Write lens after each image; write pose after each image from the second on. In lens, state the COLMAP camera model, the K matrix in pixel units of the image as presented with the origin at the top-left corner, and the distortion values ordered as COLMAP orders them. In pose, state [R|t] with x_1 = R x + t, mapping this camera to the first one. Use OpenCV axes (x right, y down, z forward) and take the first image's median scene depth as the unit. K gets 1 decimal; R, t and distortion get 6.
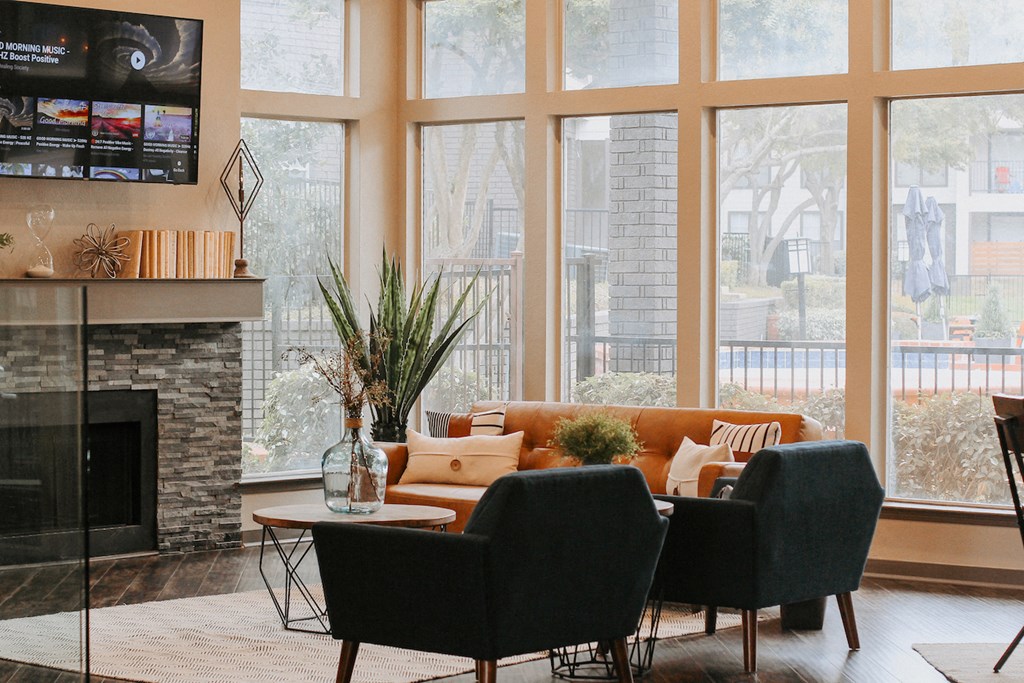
lens RADIAL K [[2443.5, 0, 512.0], [0, 2443.5, 341.5], [0, 0, 1]] dist [-0.284601, 0.127279]
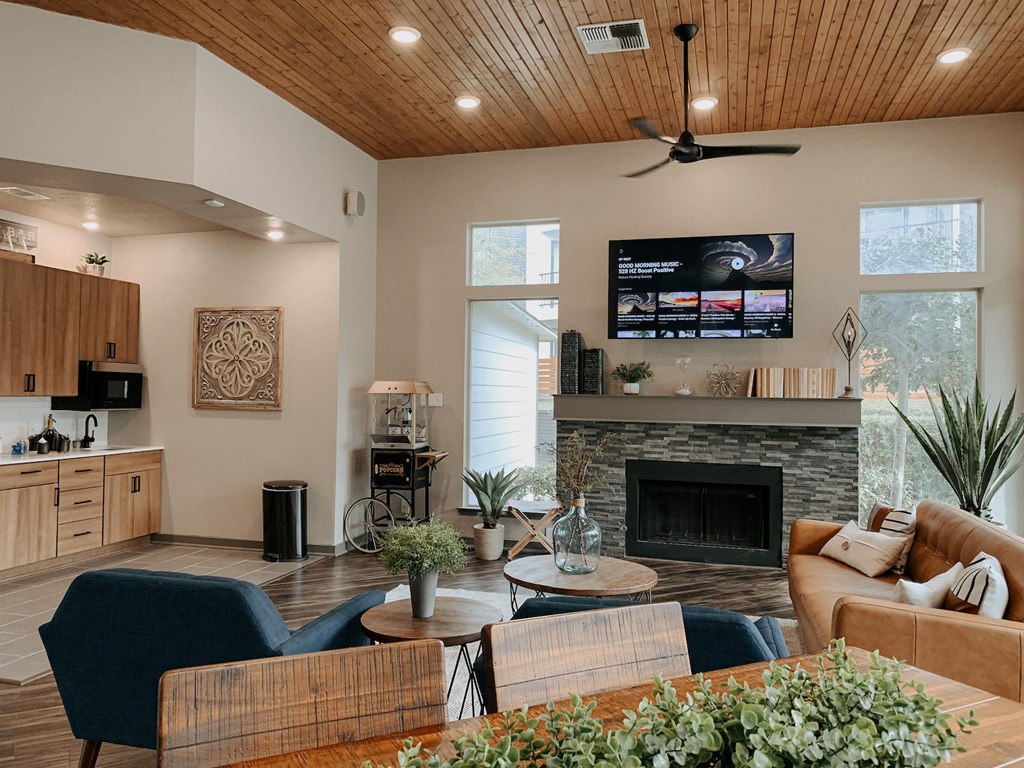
lens RADIAL K [[759.7, 0, 512.0], [0, 759.7, 384.0], [0, 0, 1]] dist [0.003968, 0.001207]
pose [[0.404330, -0.015062, -0.914489, 0.247370], [-0.037795, 0.998735, -0.033160, -0.011740], [0.913832, 0.047971, 0.403249, 0.640192]]
